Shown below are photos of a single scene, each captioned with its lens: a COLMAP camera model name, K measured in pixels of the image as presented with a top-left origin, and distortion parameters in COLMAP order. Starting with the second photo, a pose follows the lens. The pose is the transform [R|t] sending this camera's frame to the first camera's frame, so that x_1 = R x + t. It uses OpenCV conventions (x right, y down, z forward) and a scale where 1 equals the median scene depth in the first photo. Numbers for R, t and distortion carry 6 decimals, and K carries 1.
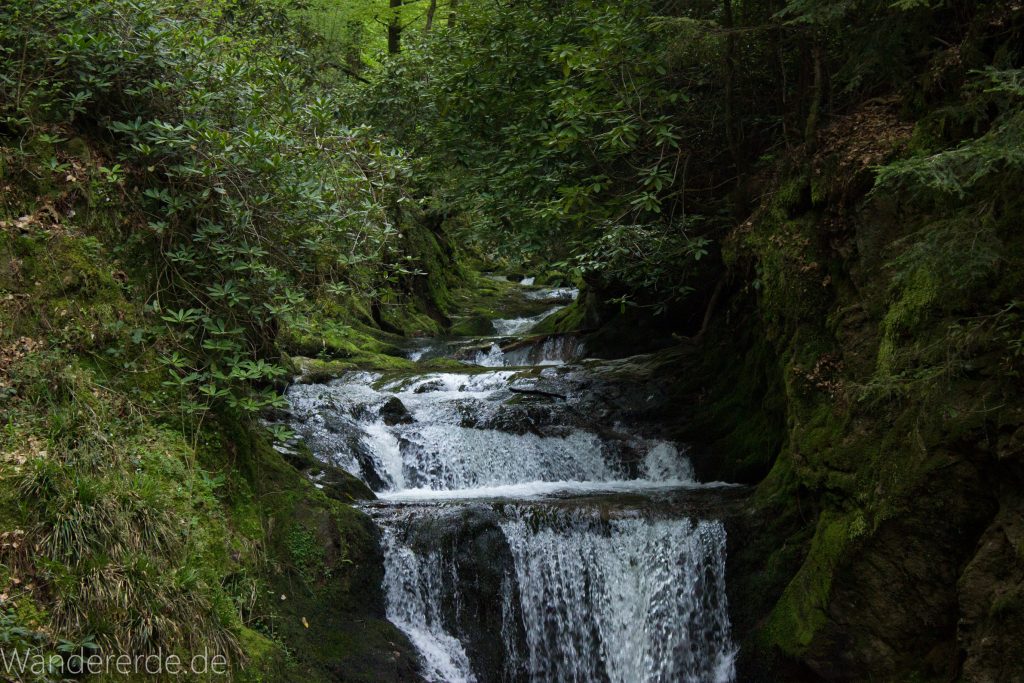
lens RADIAL K [[2444.5, 0, 510.7], [0, 2444.5, 383.5], [0, 0, 1]] dist [-0.015389, 0.072064]
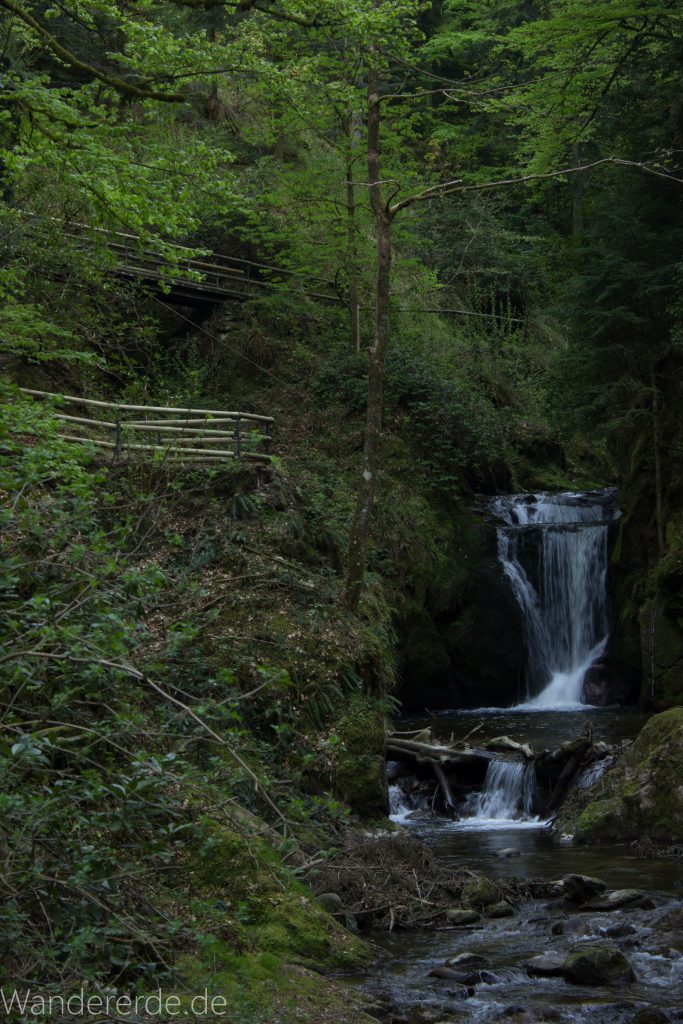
lens RADIAL K [[2444.5, 0, 341.5], [0, 2444.5, 512.0], [0, 0, 1]] dist [-0.015389, 0.072064]
pose [[0.949336, -0.023474, -0.313385, 0.757464], [0.013816, 0.999360, -0.033004, 0.140856], [0.313959, 0.027002, 0.949053, -2.070896]]
